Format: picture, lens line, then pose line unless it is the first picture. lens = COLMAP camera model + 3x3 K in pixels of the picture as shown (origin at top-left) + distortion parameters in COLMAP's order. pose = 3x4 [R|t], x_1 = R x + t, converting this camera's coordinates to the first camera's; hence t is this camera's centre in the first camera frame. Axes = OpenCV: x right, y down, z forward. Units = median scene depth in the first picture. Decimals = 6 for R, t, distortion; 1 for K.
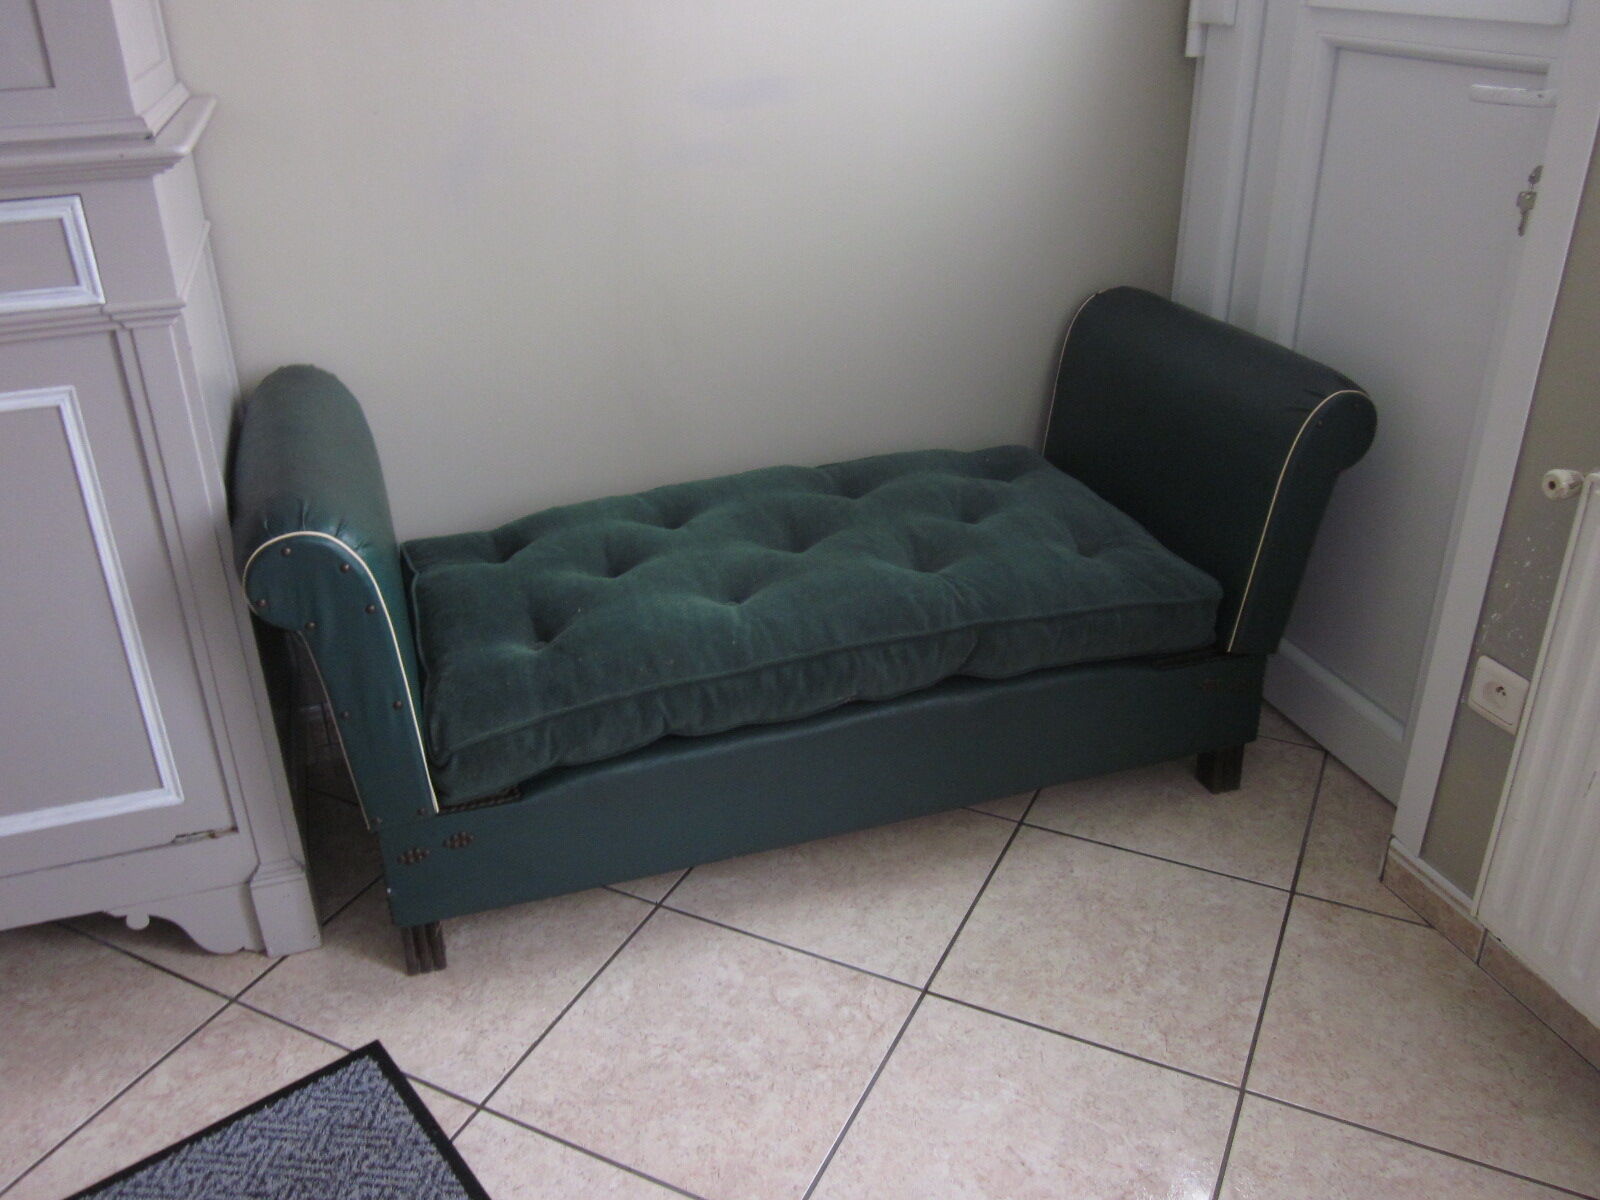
lens RADIAL K [[1331.1, 0, 794.4], [0, 1331.1, 601.4], [0, 0, 1]] dist [-0.026079, -0.000919]
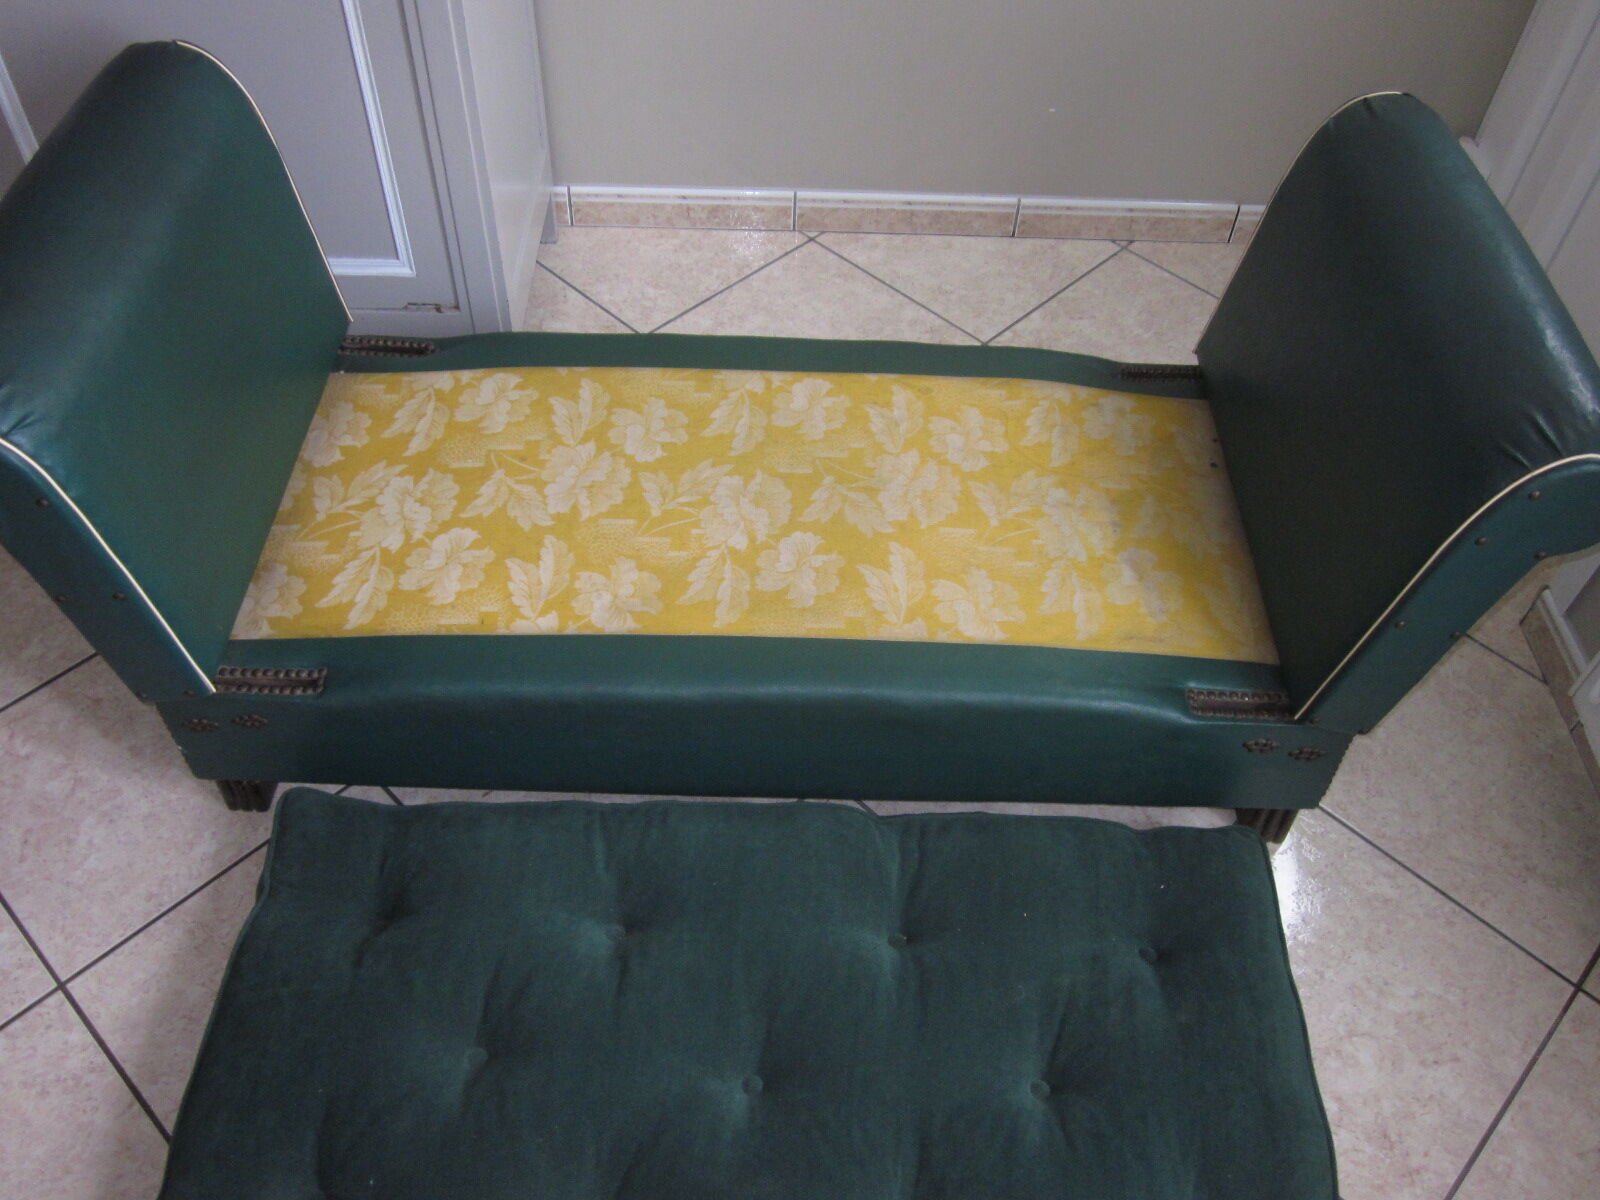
lens RADIAL K [[1333.8, 0, 797.0], [0, 1333.8, 598.4], [0, 0, 1]] dist [-0.028301, 0.000135]
pose [[0.949393, 0.267888, -0.163976, 0.103615], [-0.184678, 0.898400, 0.398461, -0.114672], [0.254060, -0.348014, 0.902408, -0.020970]]
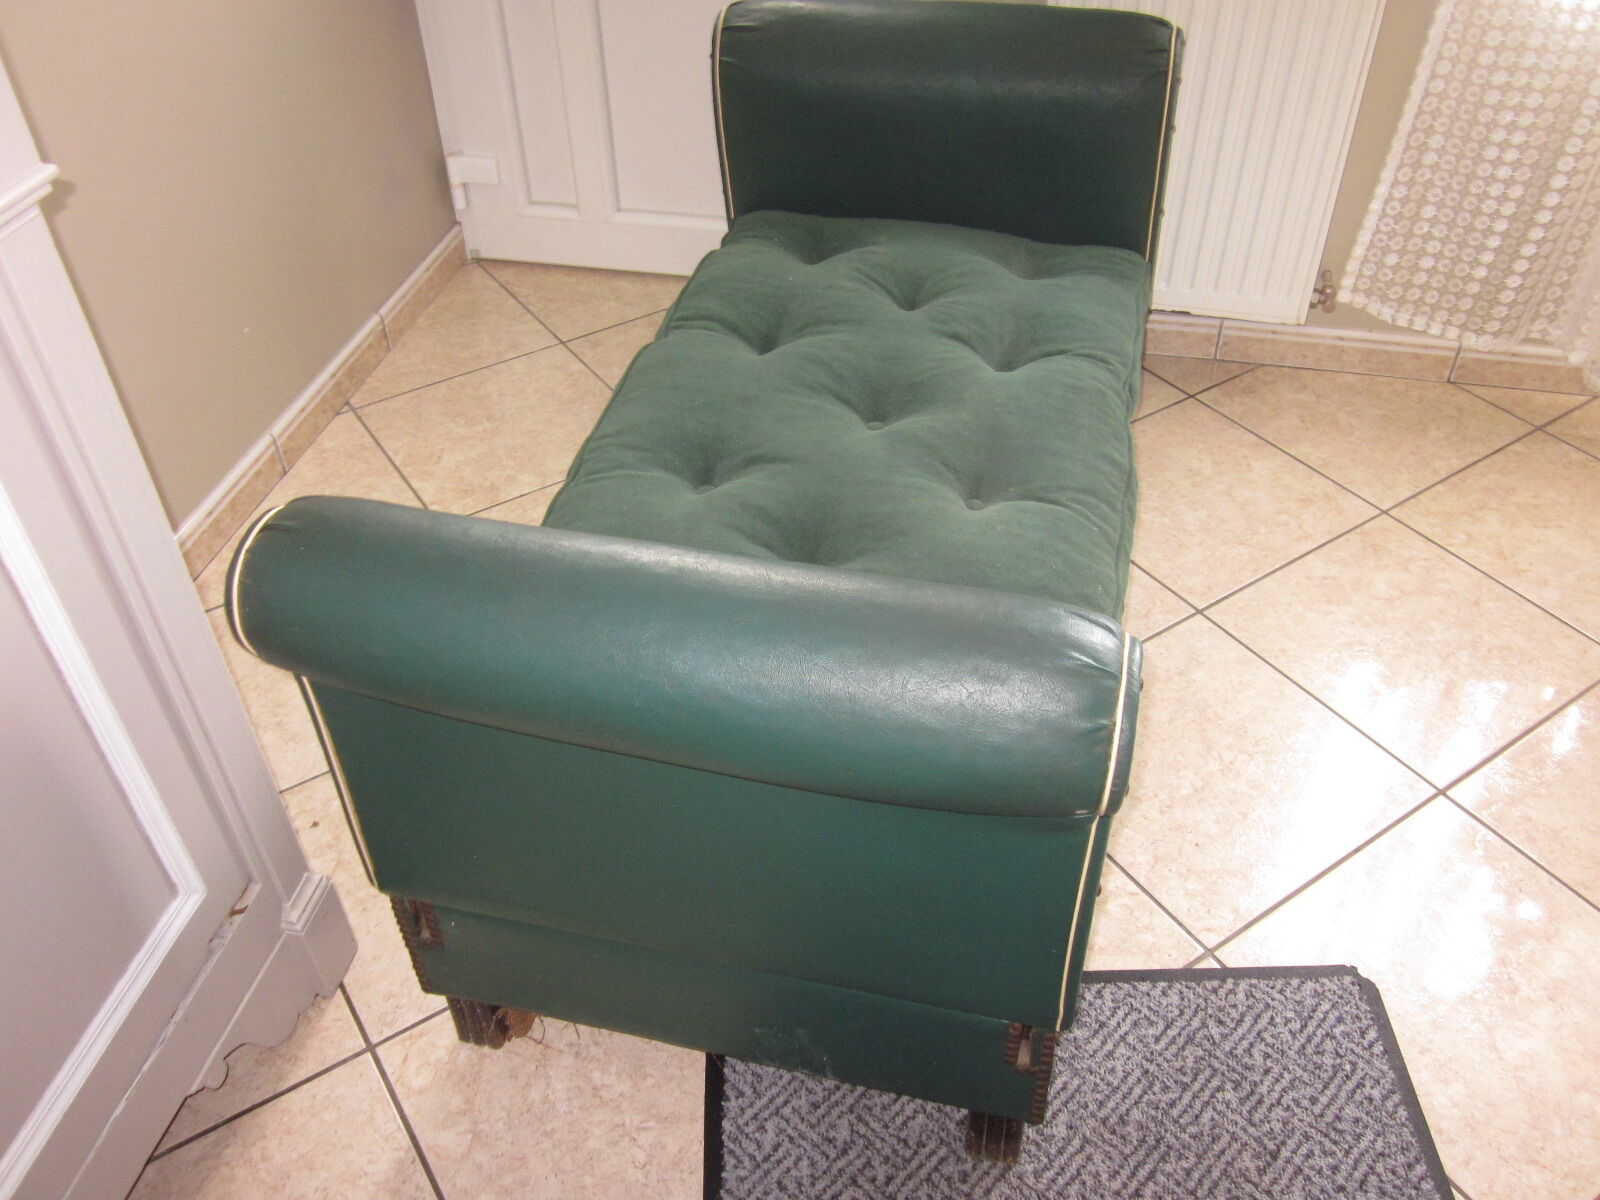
lens RADIAL K [[1328.9, 0, 800.0], [0, 1328.9, 600.0], [0, 0, 1]] dist [-0.026933, 0.005562]
pose [[0.501592, -0.559578, 0.659756, -0.719876], [0.397376, 0.826447, 0.398846, -0.151008], [-0.768439, 0.062114, 0.636902, 0.295532]]
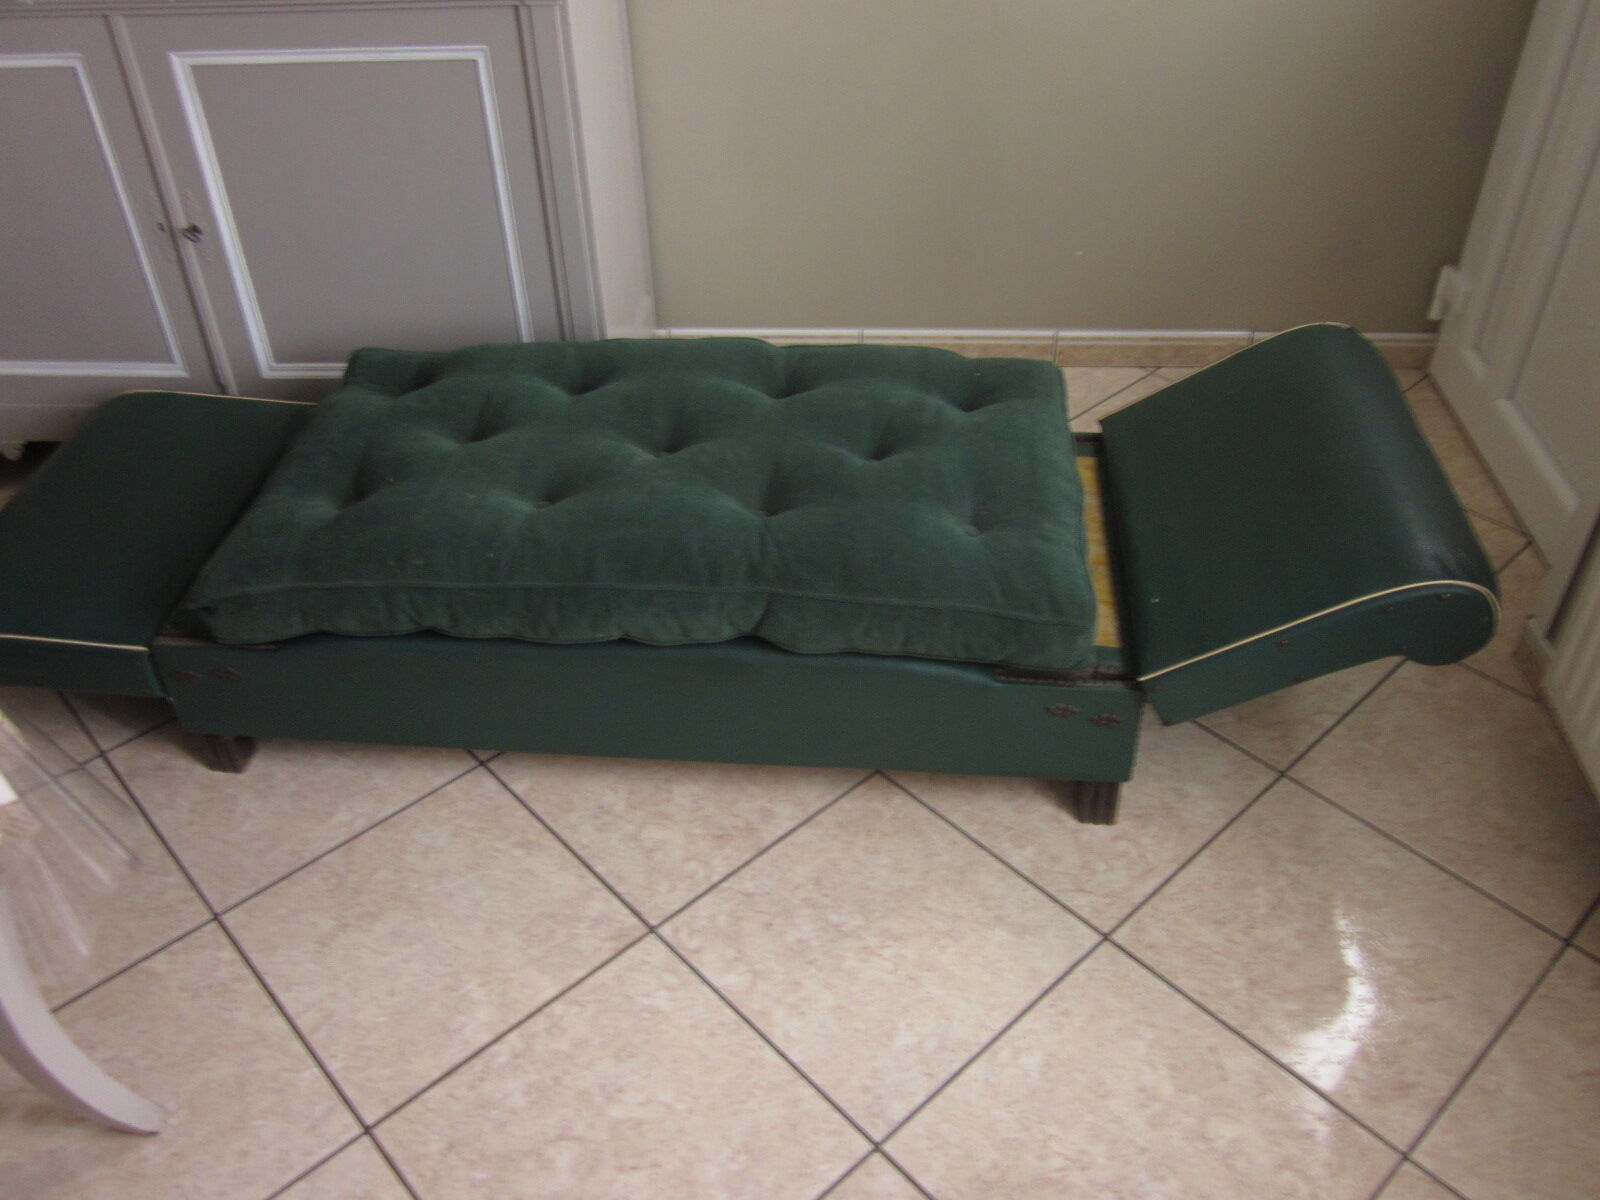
lens RADIAL K [[1333.8, 0, 797.0], [0, 1333.8, 598.4], [0, 0, 1]] dist [-0.028301, 0.000135]
pose [[0.931894, 0.225803, -0.283878, 0.227064], [-0.160009, 0.958255, 0.236950, 0.004790], [0.325531, -0.175389, 0.929122, -0.217428]]
